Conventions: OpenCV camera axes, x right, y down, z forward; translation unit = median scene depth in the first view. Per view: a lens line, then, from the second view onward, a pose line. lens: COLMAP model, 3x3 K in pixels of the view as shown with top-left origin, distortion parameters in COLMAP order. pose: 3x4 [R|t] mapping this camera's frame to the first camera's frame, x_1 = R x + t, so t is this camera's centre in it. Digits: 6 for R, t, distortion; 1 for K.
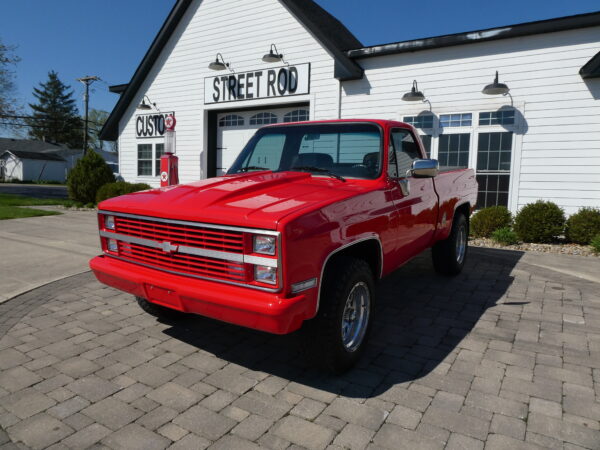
lens RADIAL K [[417.5, 0, 304.7], [0, 417.5, 227.5], [0, 0, 1]] dist [-0.019786, -0.003108]
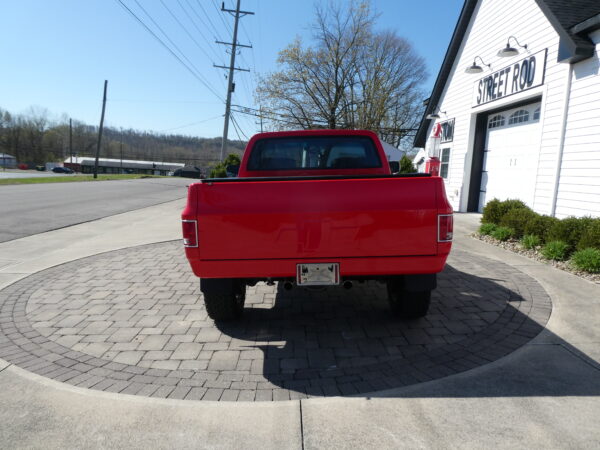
lens RADIAL K [[417.5, 0, 301.6], [0, 417.5, 224.7], [0, 0, 1]] dist [-0.019786, -0.003108]
pose [[0.541231, 0.100625, -0.834831, 0.476057], [-0.114198, 0.992412, 0.045582, -0.016109], [0.833083, 0.070666, 0.548615, 0.139681]]
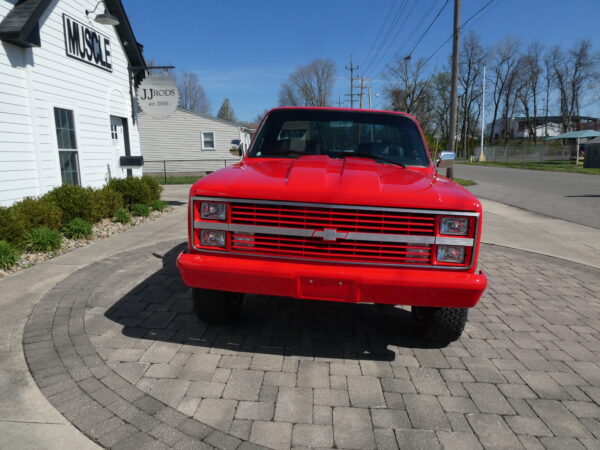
lens RADIAL K [[417.5, 0, 304.5], [0, 417.5, 226.9], [0, 0, 1]] dist [-0.019786, -0.003108]
pose [[-0.500894, -0.154634, 0.851583, -0.295393], [0.088222, 0.969664, 0.227967, -0.087718], [-0.861000, 0.189315, -0.472057, 0.663095]]
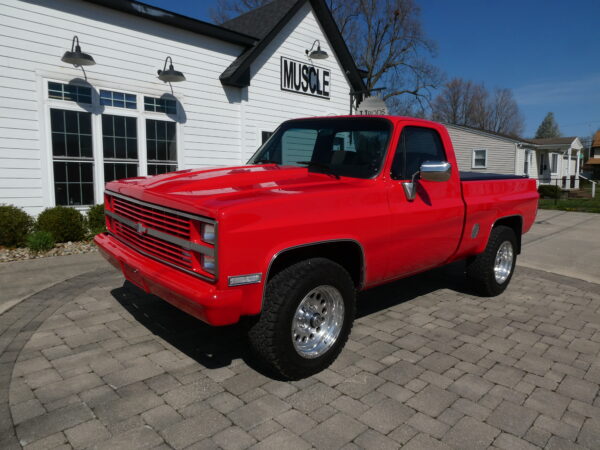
lens RADIAL K [[417.5, 0, 301.8], [0, 417.5, 226.6], [0, 0, 1]] dist [-0.019786, -0.003108]
pose [[0.209909, -0.130703, 0.968945, -0.339575], [0.093009, 0.989200, 0.113285, -0.052049], [-0.973287, 0.066341, 0.219798, 0.386966]]
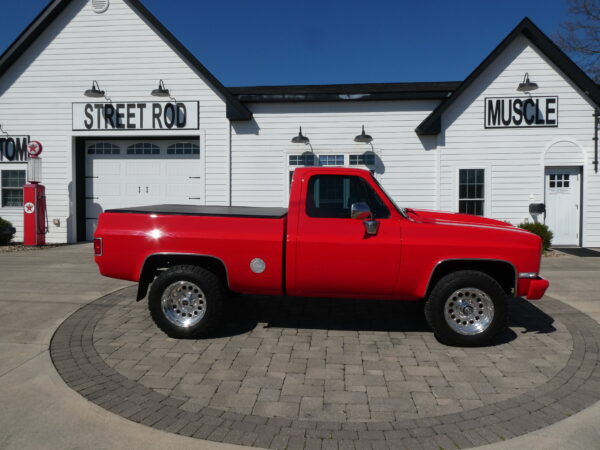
lens RADIAL K [[417.5, 0, 303.9], [0, 417.5, 226.8], [0, 0, 1]] dist [-0.019786, -0.003108]
pose [[0.891163, -0.041736, 0.451759, -0.242293], [0.065870, 0.997111, -0.037820, -0.010831], [-0.448875, 0.063461, 0.891338, -0.064581]]
